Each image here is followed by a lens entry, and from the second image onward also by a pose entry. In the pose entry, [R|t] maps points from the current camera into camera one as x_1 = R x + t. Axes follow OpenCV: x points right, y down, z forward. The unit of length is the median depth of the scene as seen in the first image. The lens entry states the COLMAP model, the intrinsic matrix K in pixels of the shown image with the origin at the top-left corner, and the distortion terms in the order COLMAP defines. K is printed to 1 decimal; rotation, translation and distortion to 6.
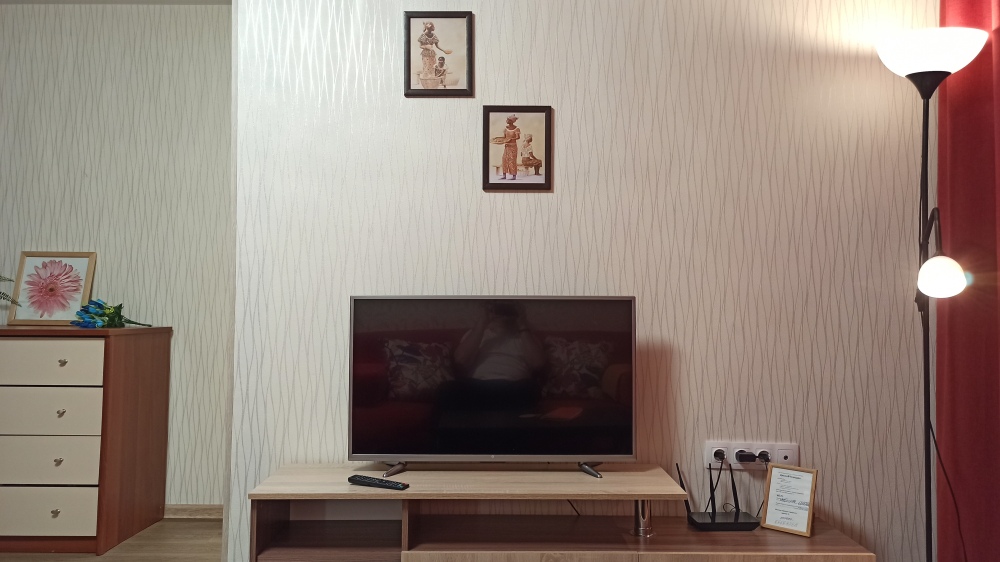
lens RADIAL K [[734.0, 0, 498.4], [0, 734.0, 283.4], [0, 0, 1]] dist [0.074631, -0.074394]
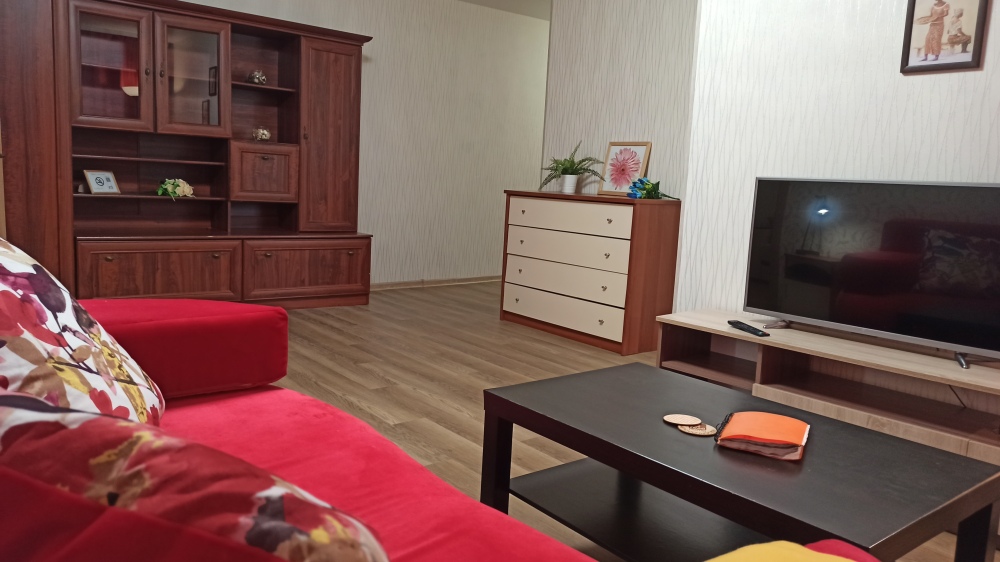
lens RADIAL K [[734.0, 0, 498.4], [0, 734.0, 283.4], [0, 0, 1]] dist [0.074631, -0.074394]
pose [[0.646019, 0.133867, -0.751491, 0.427026], [-0.018332, 0.986939, 0.160050, 0.002360], [0.763101, -0.089619, 0.640036, -0.097429]]
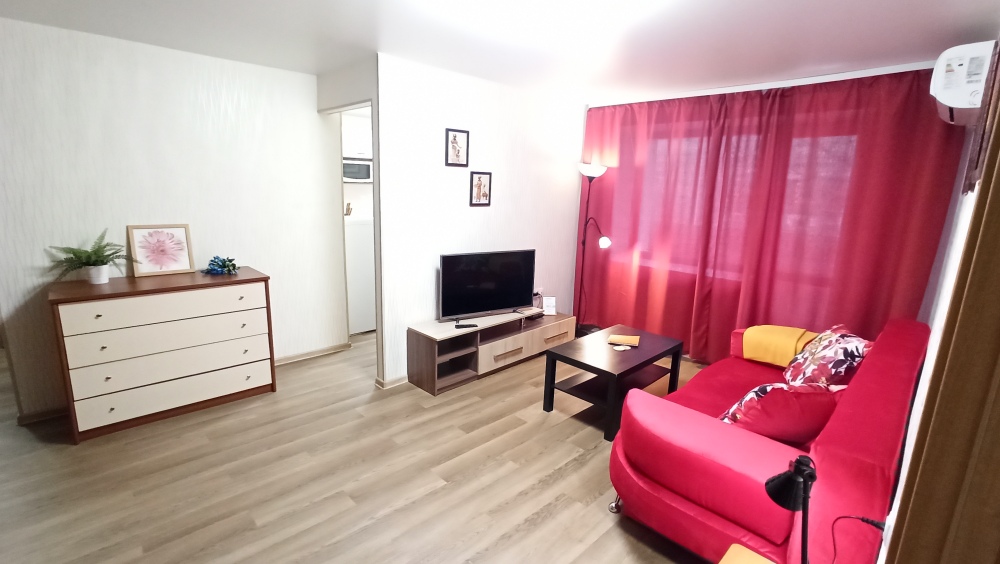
lens RADIAL K [[454.9, 0, 497.3], [0, 454.9, 282.5], [0, 0, 1]] dist [-0.057238, 0.033875]
pose [[0.704231, -0.129196, 0.698117, -1.052613], [-0.042403, 0.973894, 0.223007, -0.220598], [-0.708704, -0.186650, 0.680368, -0.148557]]
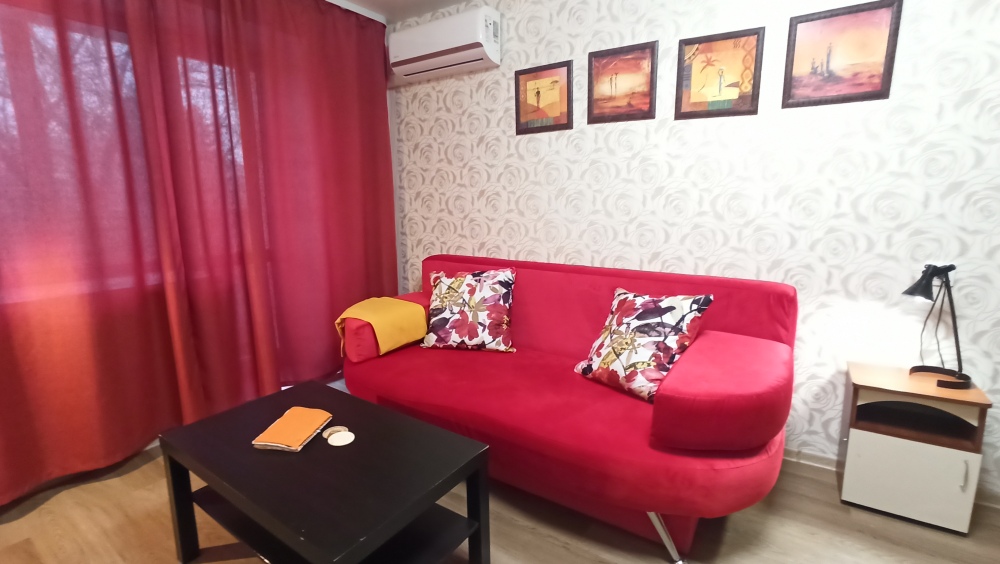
lens RADIAL K [[479.8, 0, 498.0], [0, 479.8, 267.0], [0, 0, 1]] dist [-0.001288, 0.000023]
pose [[-0.832119, -0.080342, 0.548746, -0.451504], [-0.005370, 0.990572, 0.136886, -0.079211], [-0.554571, 0.110959, -0.824706, 0.820119]]
